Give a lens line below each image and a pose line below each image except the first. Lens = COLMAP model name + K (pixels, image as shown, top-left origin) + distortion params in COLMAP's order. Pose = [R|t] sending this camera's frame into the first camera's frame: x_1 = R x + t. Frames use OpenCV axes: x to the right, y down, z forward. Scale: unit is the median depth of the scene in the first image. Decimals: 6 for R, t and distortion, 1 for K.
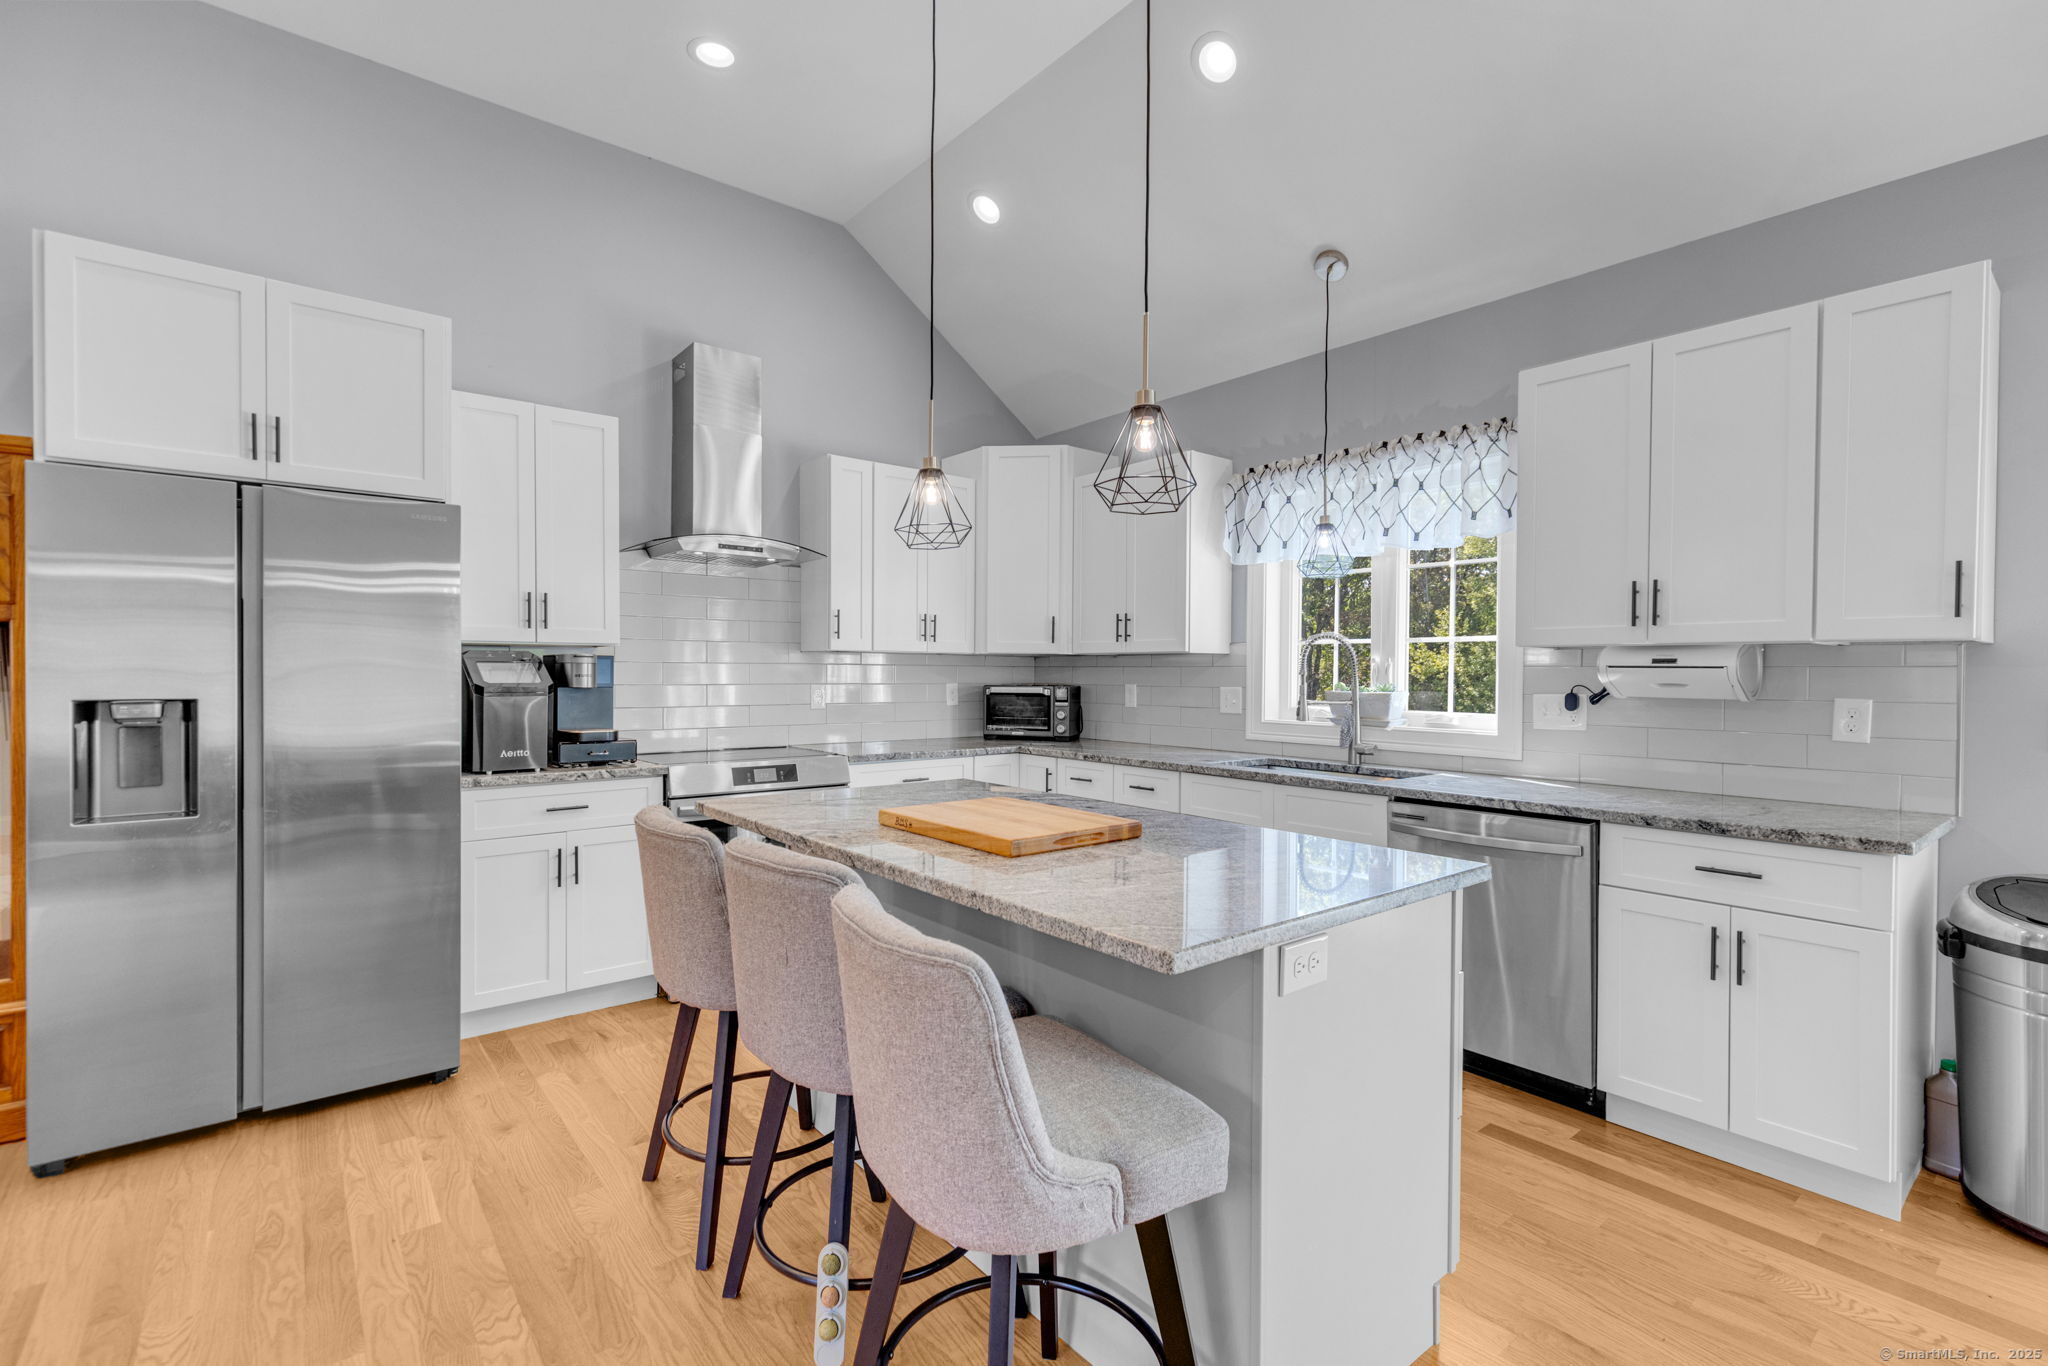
lens RADIAL K [[922.4, 0, 1015.3], [0, 922.4, 681.3], [0, 0, 1]] dist [0.009786, -0.000699]
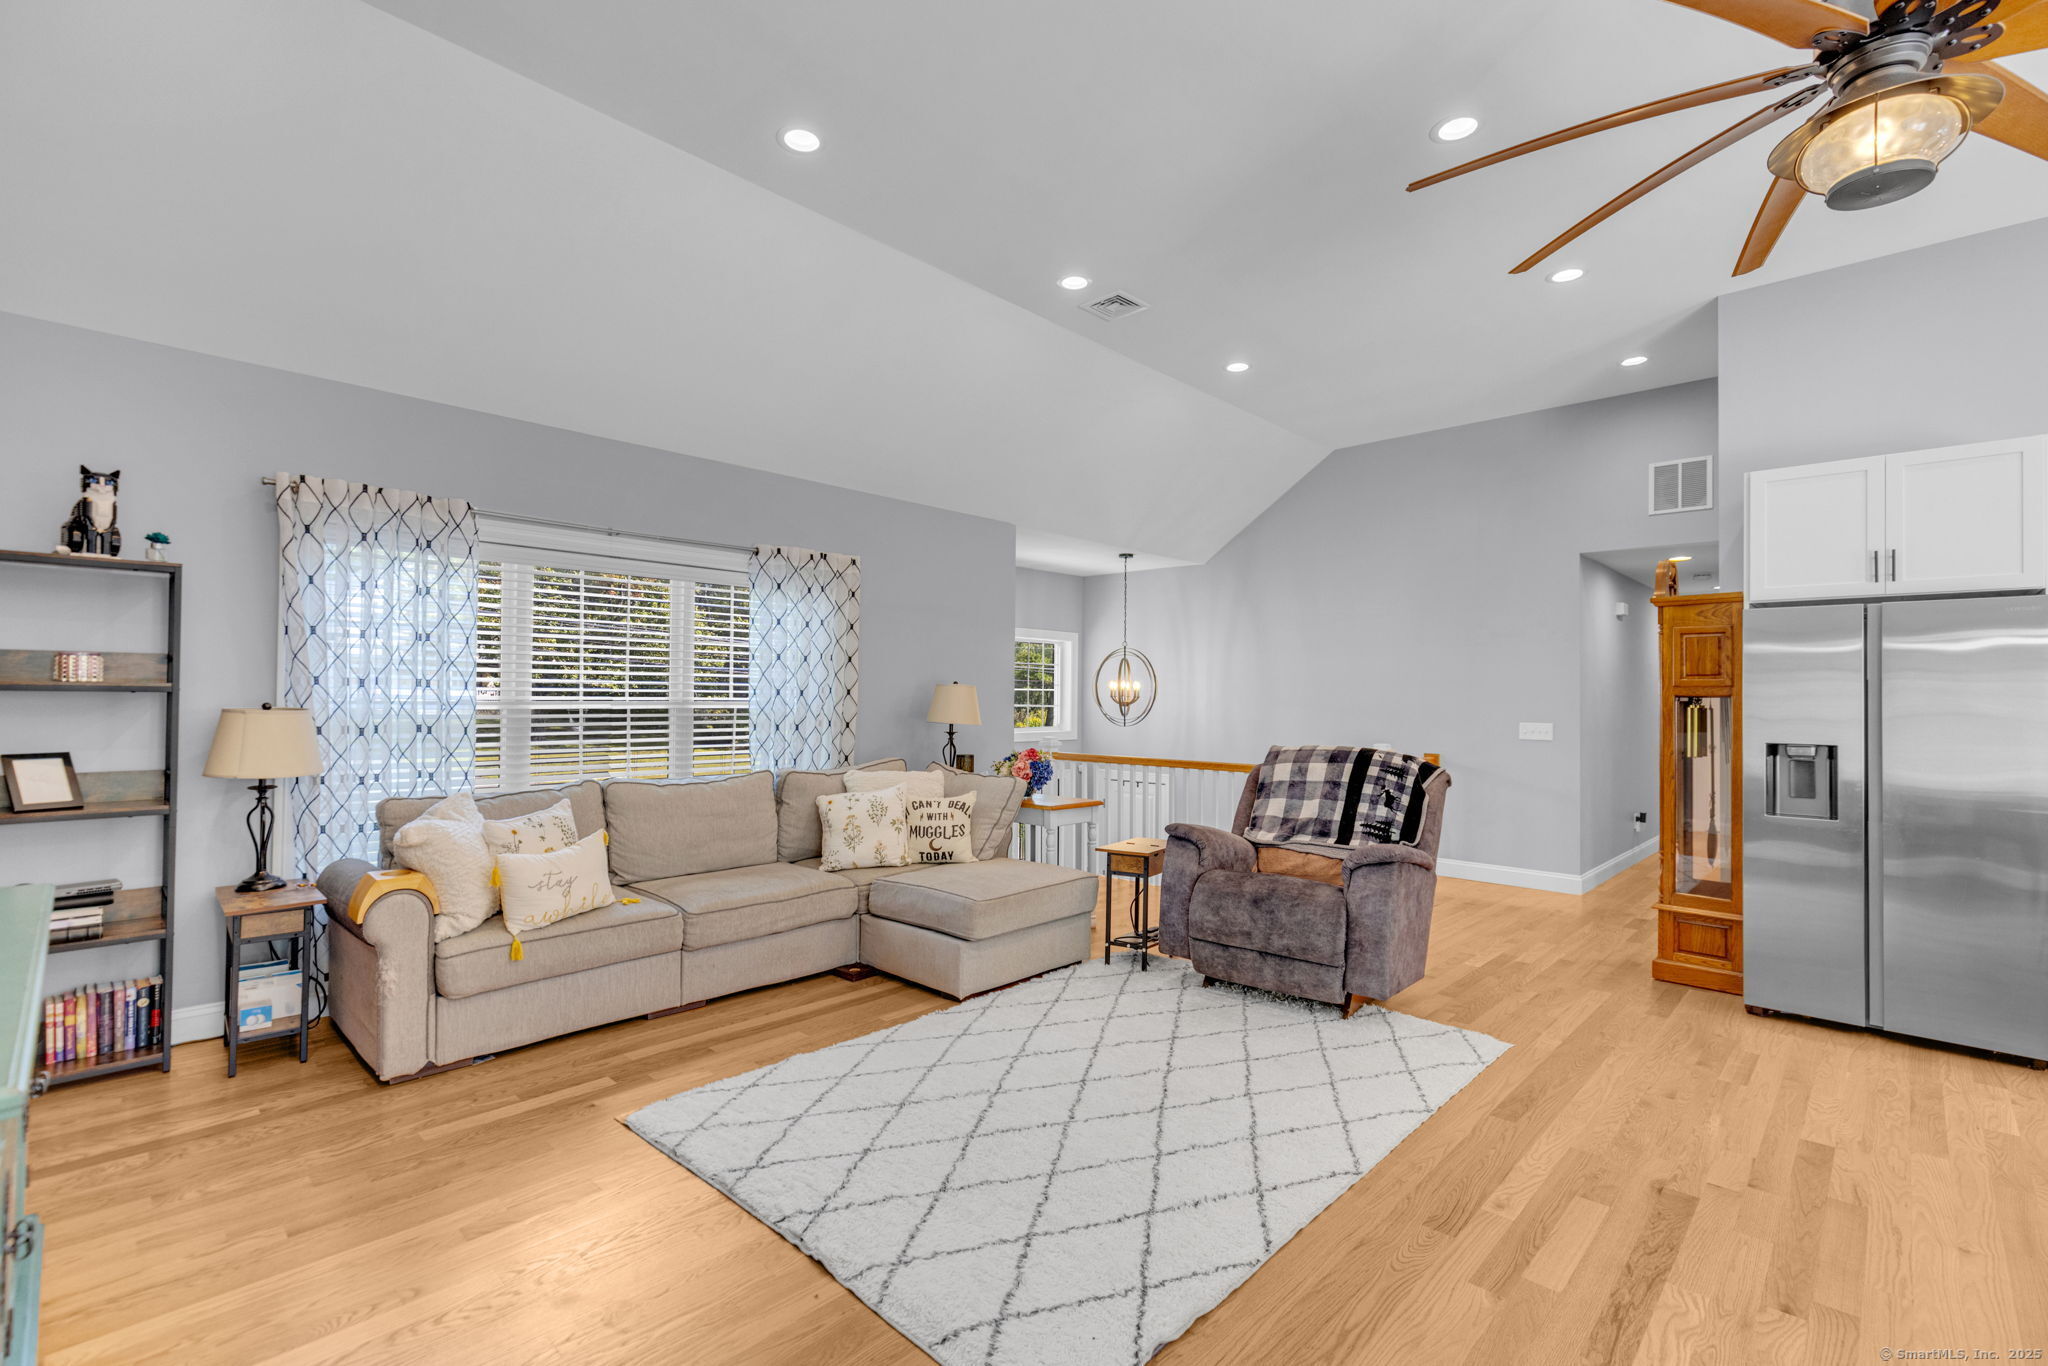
lens RADIAL K [[922.4, 0, 1030.1], [0, 922.4, 687.4], [0, 0, 1]] dist [0.009786, -0.000699]
pose [[0.143760, -0.016951, -0.989467, 0.482978], [-0.019896, 0.999602, -0.020015, -0.020786], [0.989413, 0.022564, 0.143365, -0.583025]]
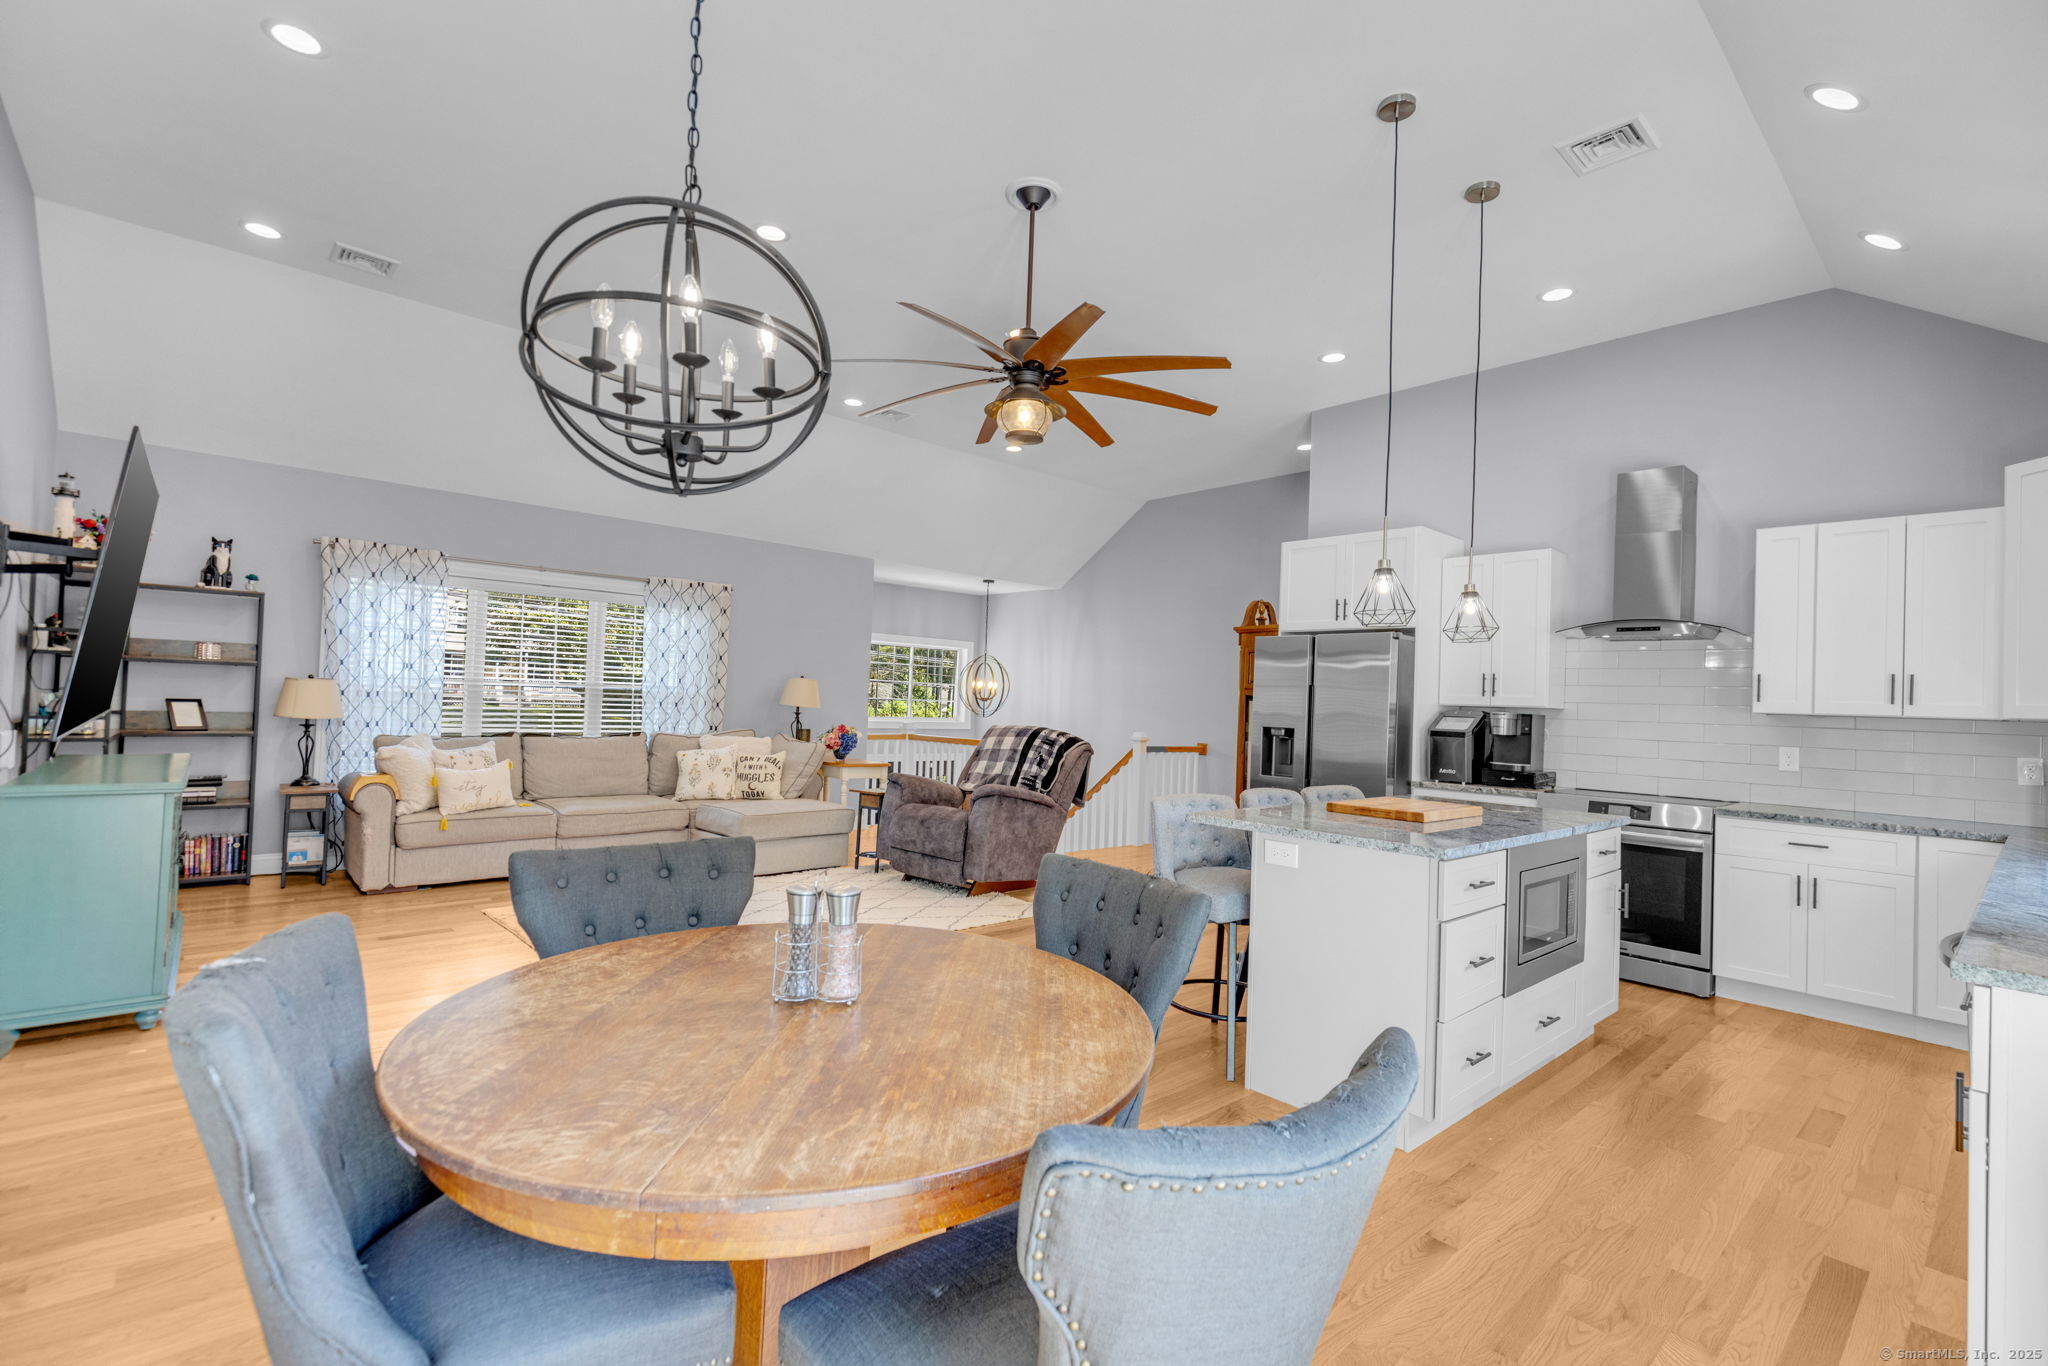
lens RADIAL K [[922.4, 0, 1026.4], [0, 922.4, 688.8], [0, 0, 1]] dist [0.009786, -0.000699]
pose [[0.070761, -0.019049, -0.997311, 1.453577], [-0.046423, 0.998671, -0.022368, 0.002989], [0.996412, 0.047881, 0.069783, 0.161622]]
